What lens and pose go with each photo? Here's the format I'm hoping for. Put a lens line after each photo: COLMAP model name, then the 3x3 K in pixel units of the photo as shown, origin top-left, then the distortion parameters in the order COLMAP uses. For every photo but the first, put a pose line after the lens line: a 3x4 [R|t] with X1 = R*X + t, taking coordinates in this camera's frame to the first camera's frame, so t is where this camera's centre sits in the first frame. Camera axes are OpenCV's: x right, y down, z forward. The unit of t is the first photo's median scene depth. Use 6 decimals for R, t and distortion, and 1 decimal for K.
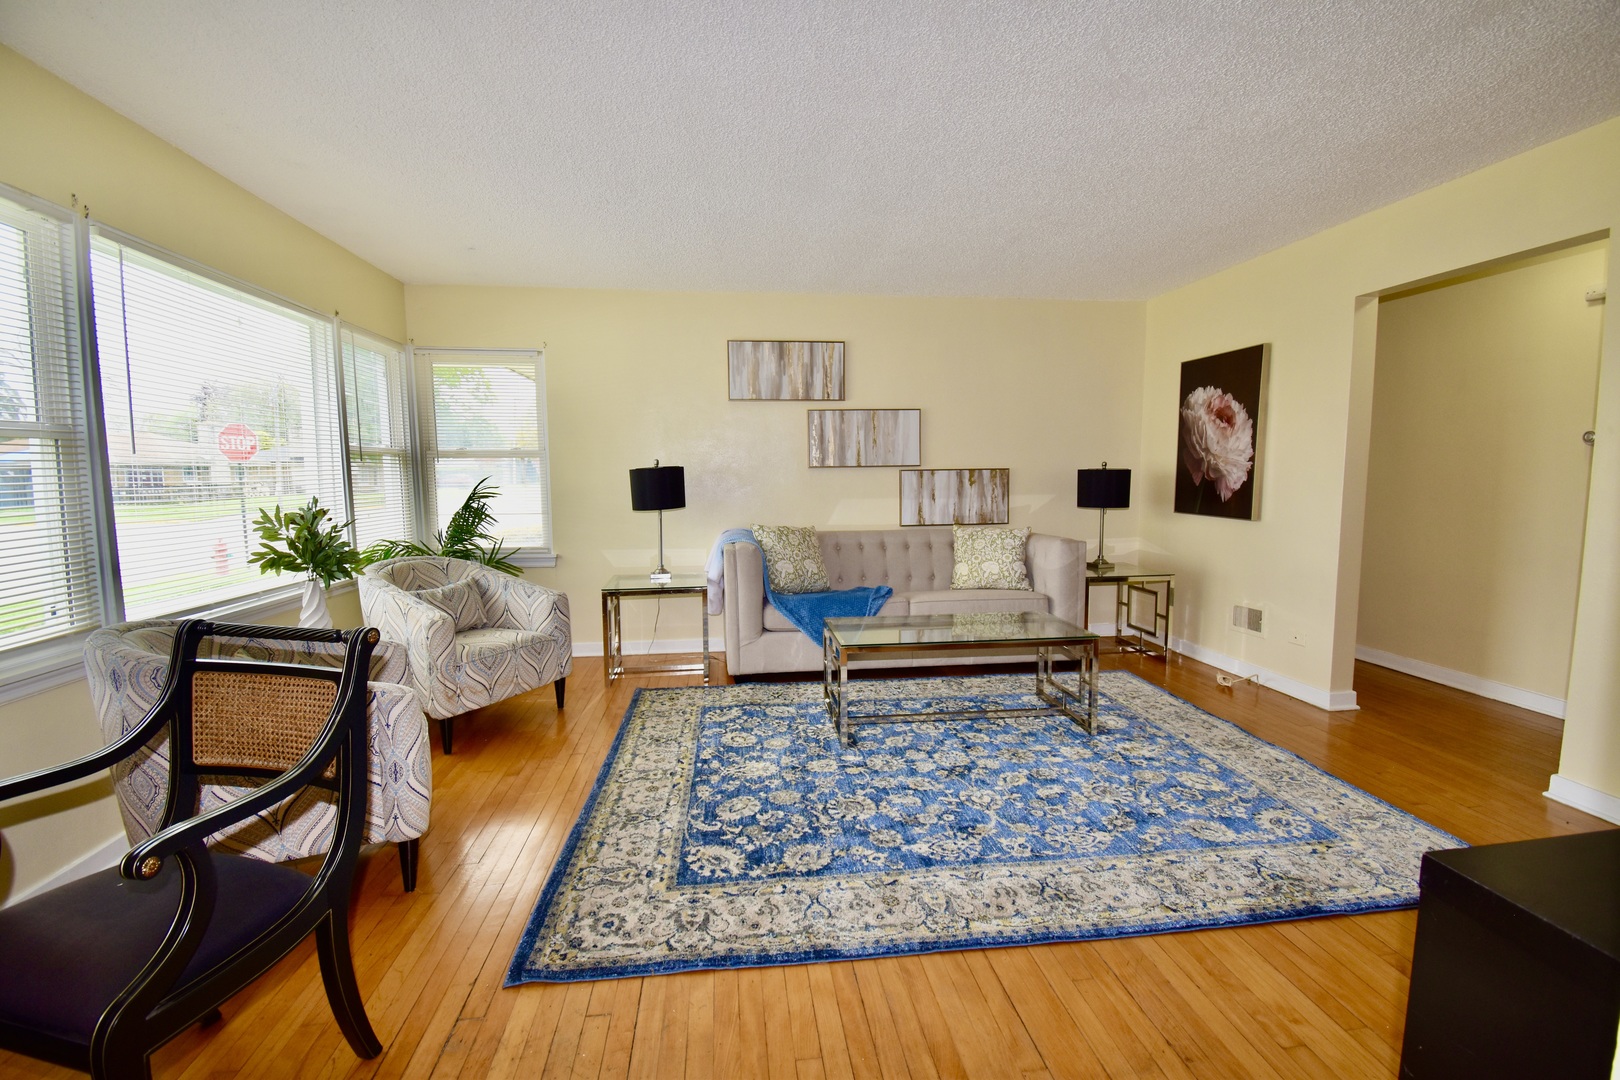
lens RADIAL K [[730.3, 0, 812.8], [0, 730.3, 540.0], [0, 0, 1]] dist [0.002133, -0.000210]
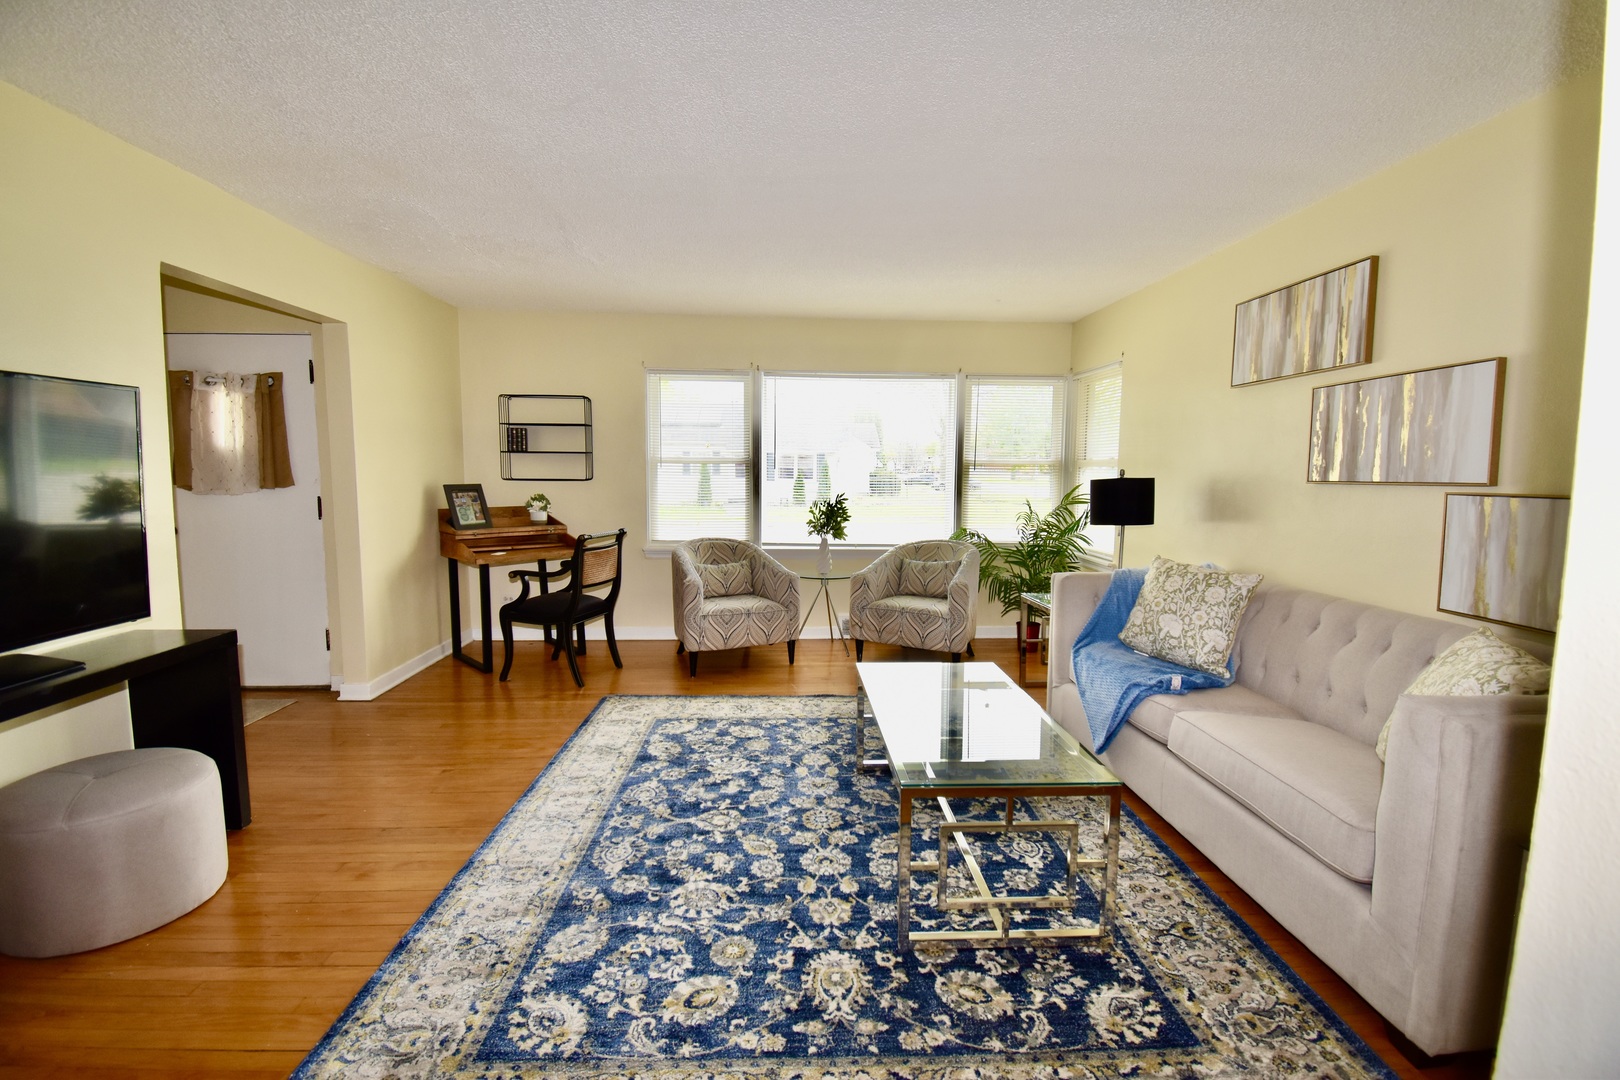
lens RADIAL K [[730.3, 0, 809.0], [0, 730.3, 536.8], [0, 0, 1]] dist [0.002133, -0.000210]
pose [[-0.100071, 0.096912, -0.990249, 0.656292], [-0.098727, 0.989367, 0.106802, -0.080103], [0.990070, 0.108452, -0.089440, 0.660086]]
